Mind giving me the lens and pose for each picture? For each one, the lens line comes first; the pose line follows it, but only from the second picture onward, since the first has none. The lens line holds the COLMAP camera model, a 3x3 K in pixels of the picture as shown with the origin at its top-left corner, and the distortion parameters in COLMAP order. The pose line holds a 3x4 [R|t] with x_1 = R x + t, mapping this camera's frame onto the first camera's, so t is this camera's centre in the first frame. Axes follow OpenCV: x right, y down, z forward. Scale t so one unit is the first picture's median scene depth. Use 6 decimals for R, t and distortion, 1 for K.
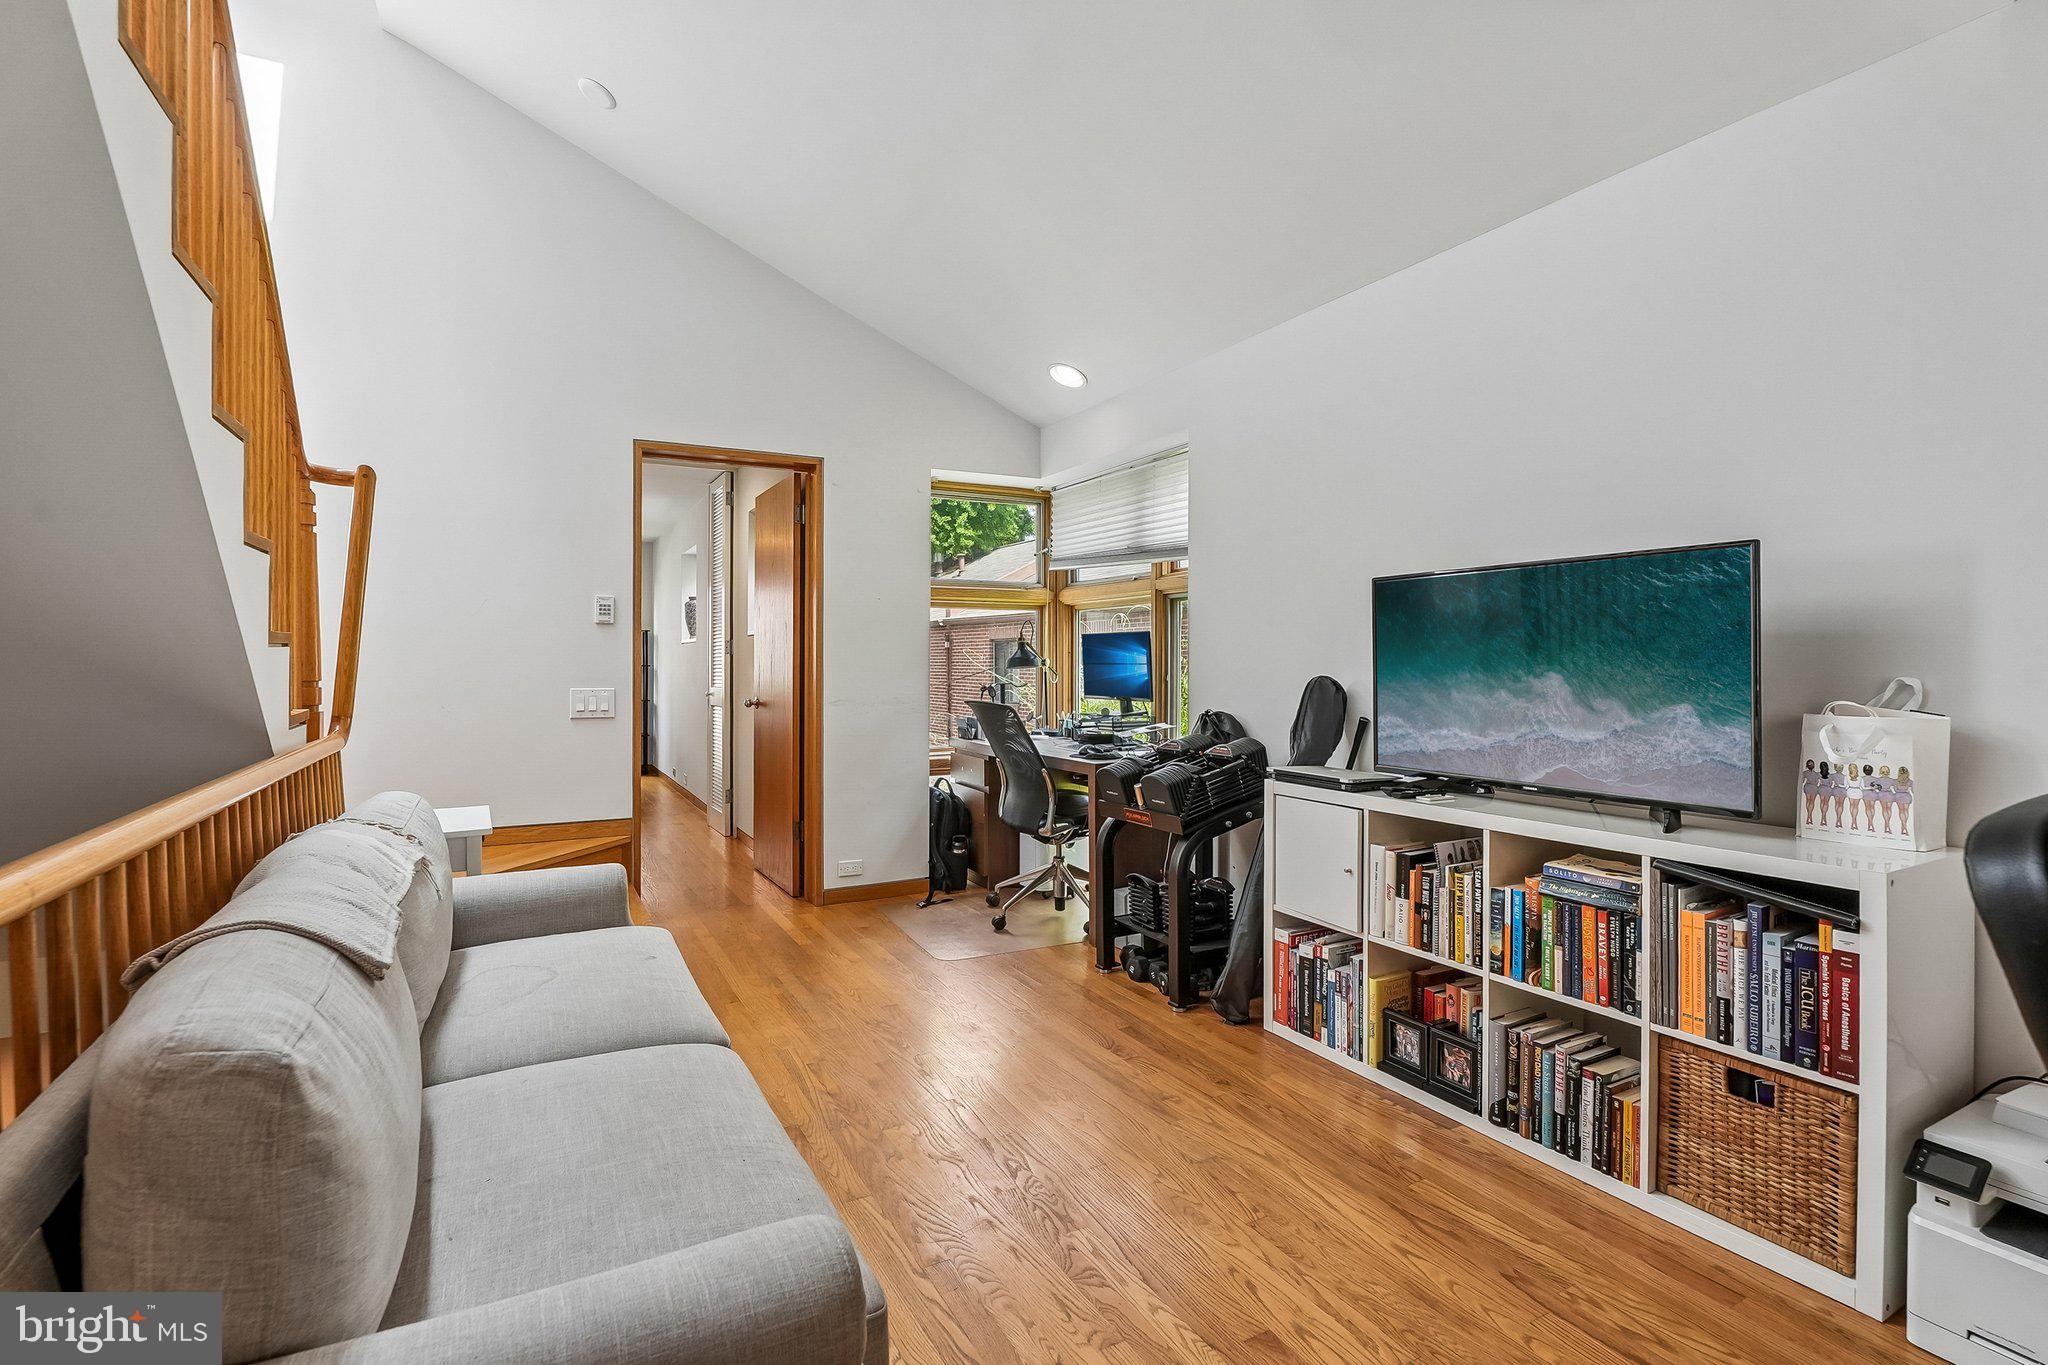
lens RADIAL K [[938.2, 0, 1017.1], [0, 938.2, 669.7], [0, 0, 1]] dist [-0.064934, 0.014436]
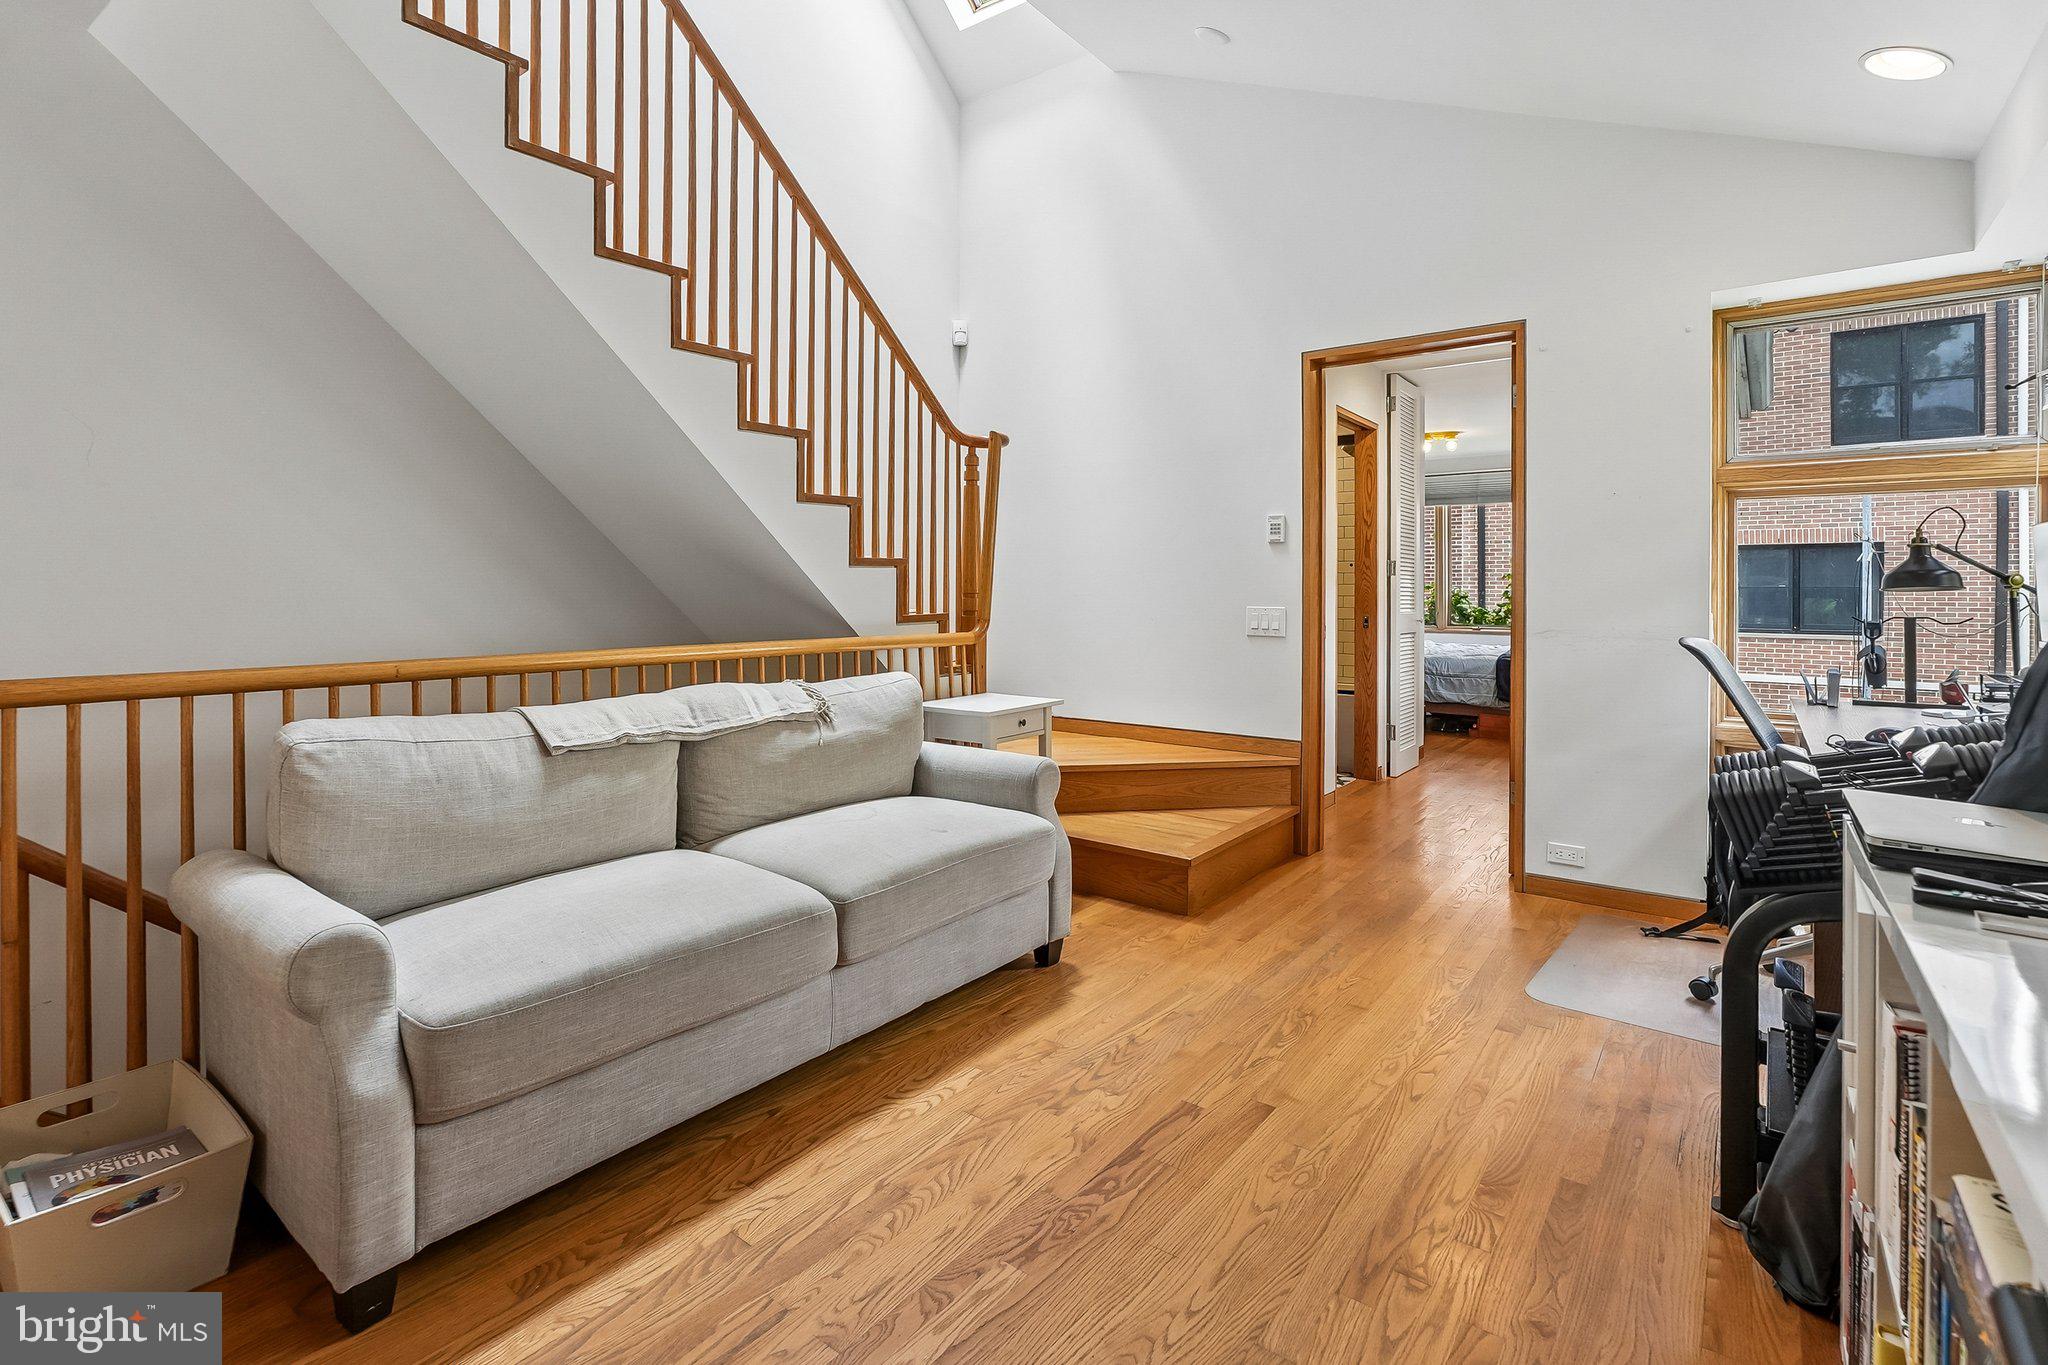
lens RADIAL K [[986.0, 0, 1016.9], [0, 986.0, 594.0], [0, 0, 1]] dist [-0.015755, -0.000143]
pose [[0.396981, 0.007489, -0.917796, 0.548191], [-0.008517, 0.999954, 0.004475, 0.004603], [0.917787, 0.006041, 0.397026, 0.414651]]
